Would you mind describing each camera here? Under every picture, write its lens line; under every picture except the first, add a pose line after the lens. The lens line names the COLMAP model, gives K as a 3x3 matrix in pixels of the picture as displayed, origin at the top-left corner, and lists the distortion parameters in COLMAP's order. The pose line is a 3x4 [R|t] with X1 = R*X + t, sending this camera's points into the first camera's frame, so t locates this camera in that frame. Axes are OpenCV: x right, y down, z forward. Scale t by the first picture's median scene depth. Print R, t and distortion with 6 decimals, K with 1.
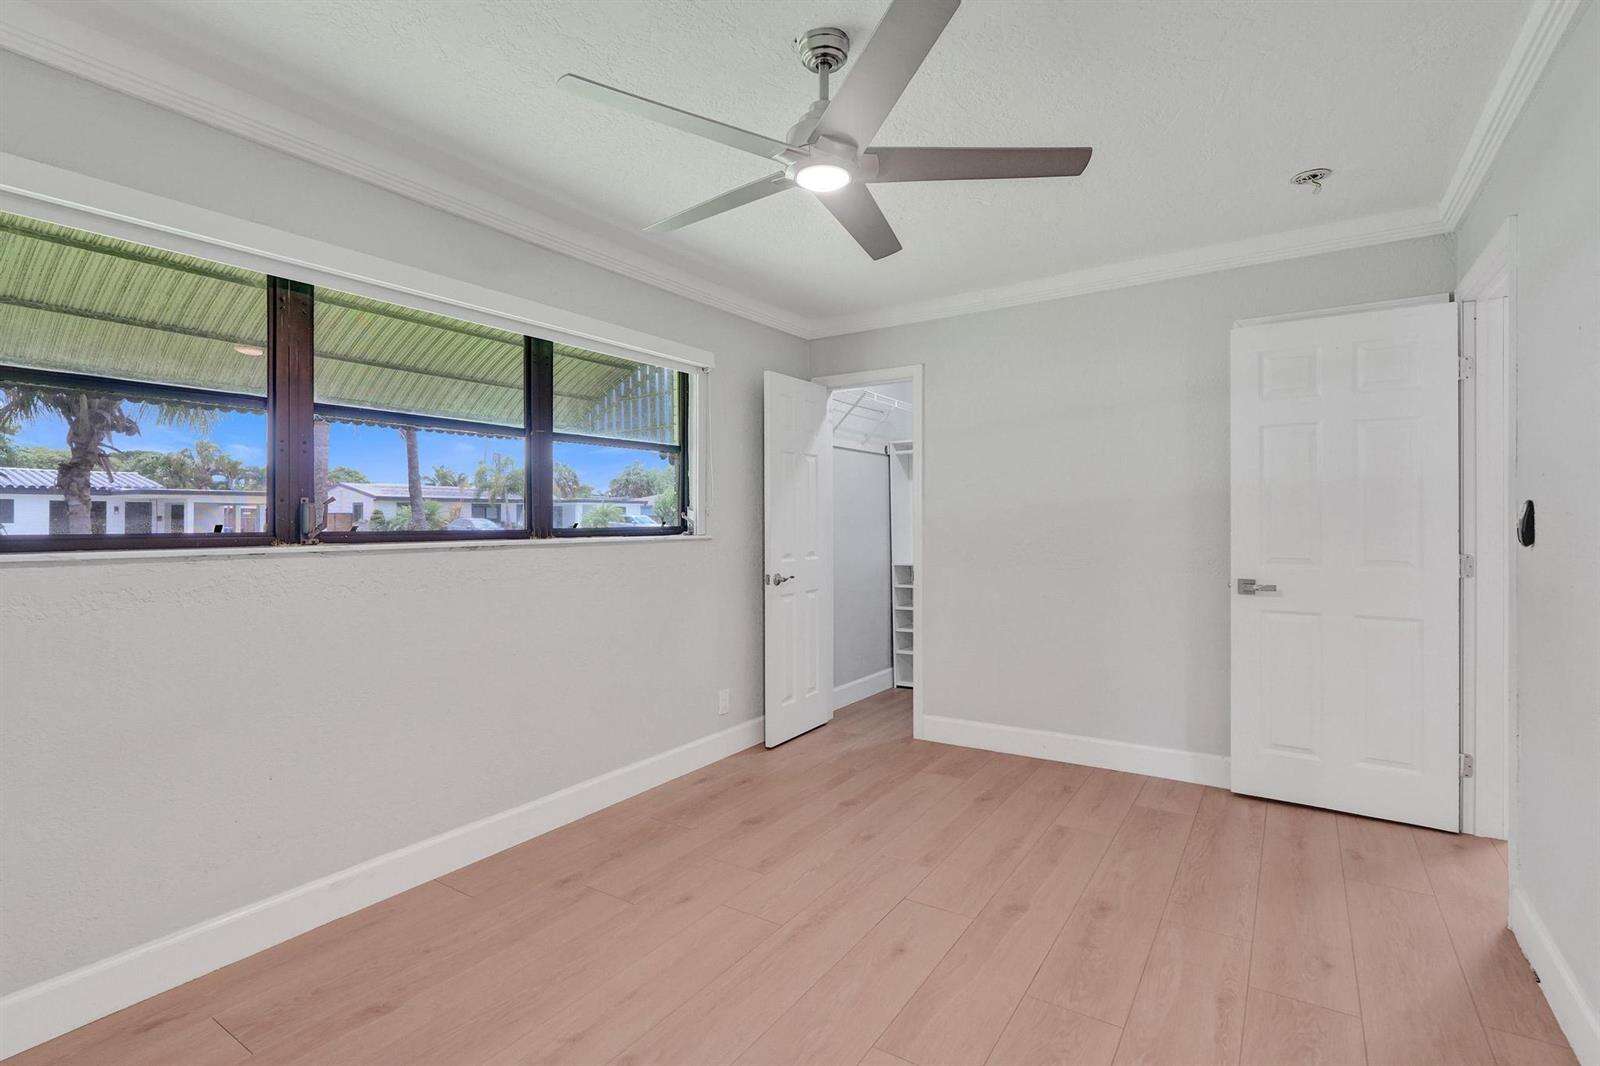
lens RADIAL K [[745.1, 0, 797.5], [0, 745.1, 540.0], [0, 0, 1]] dist [-0.007097, 0.000176]
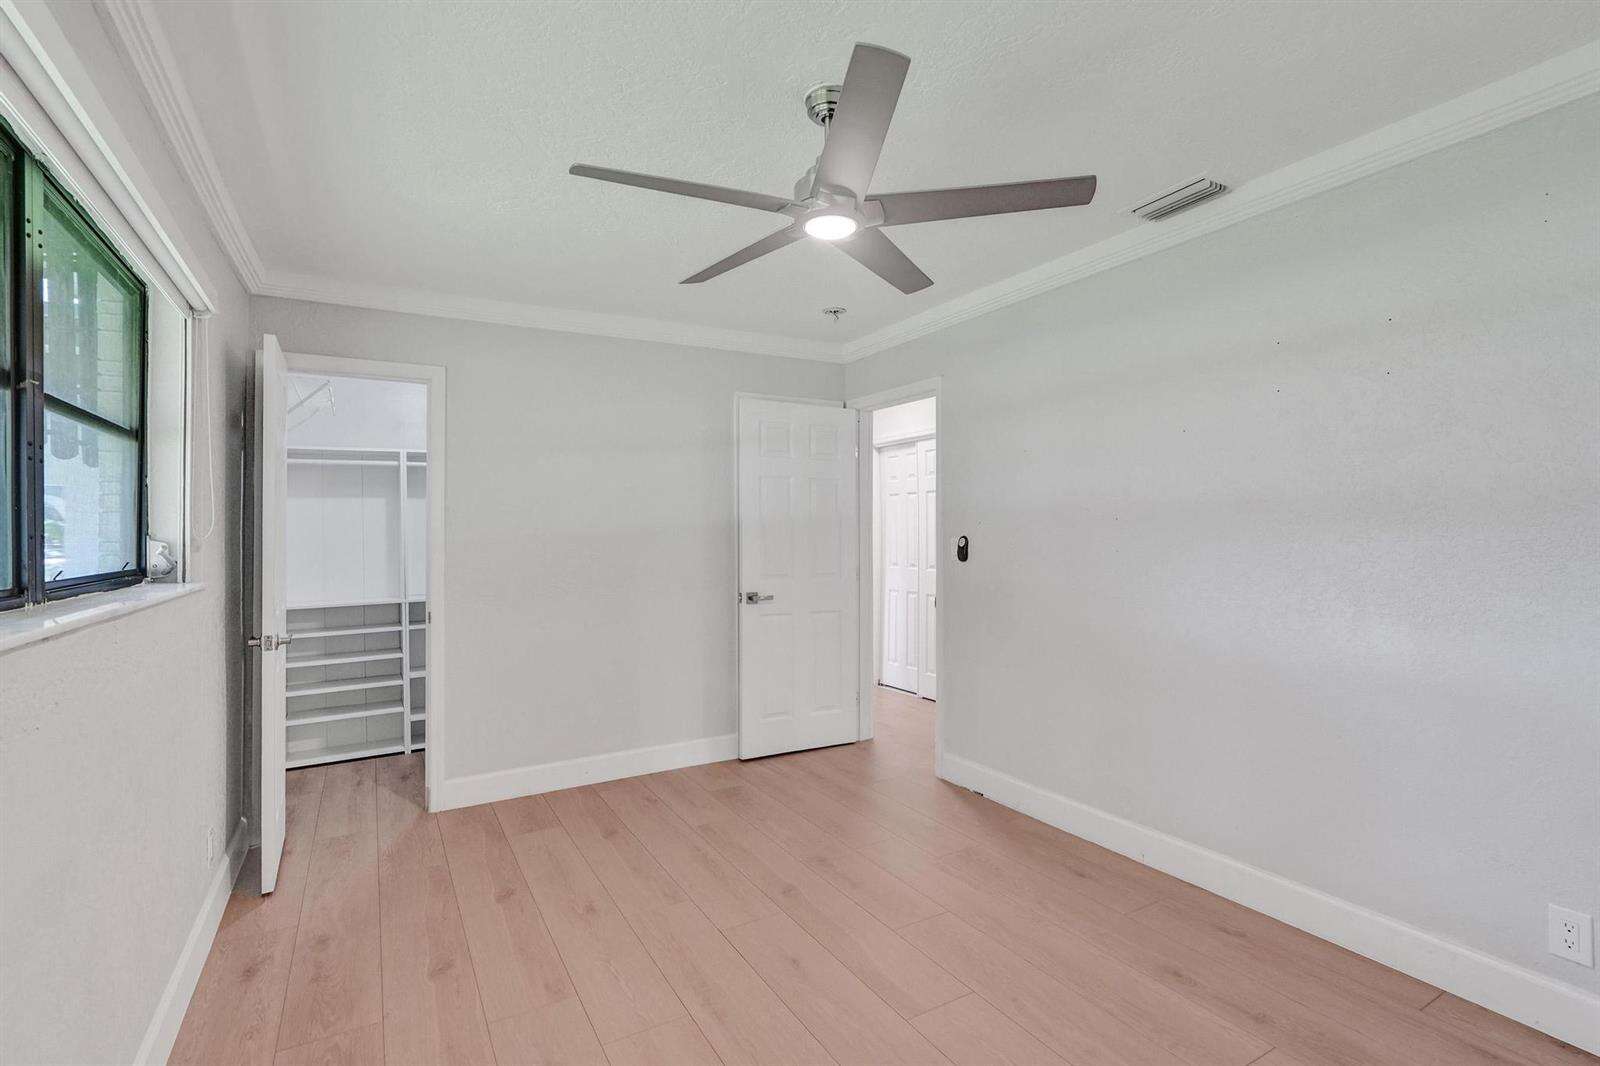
lens RADIAL K [[745.1, 0, 797.5], [0, 745.1, 540.0], [0, 0, 1]] dist [-0.007097, 0.000176]
pose [[0.450674, -0.003227, 0.892683, -0.516841], [0.028423, 0.999538, -0.010736, -0.022258], [-0.892236, 0.030212, 0.450557, 0.325834]]
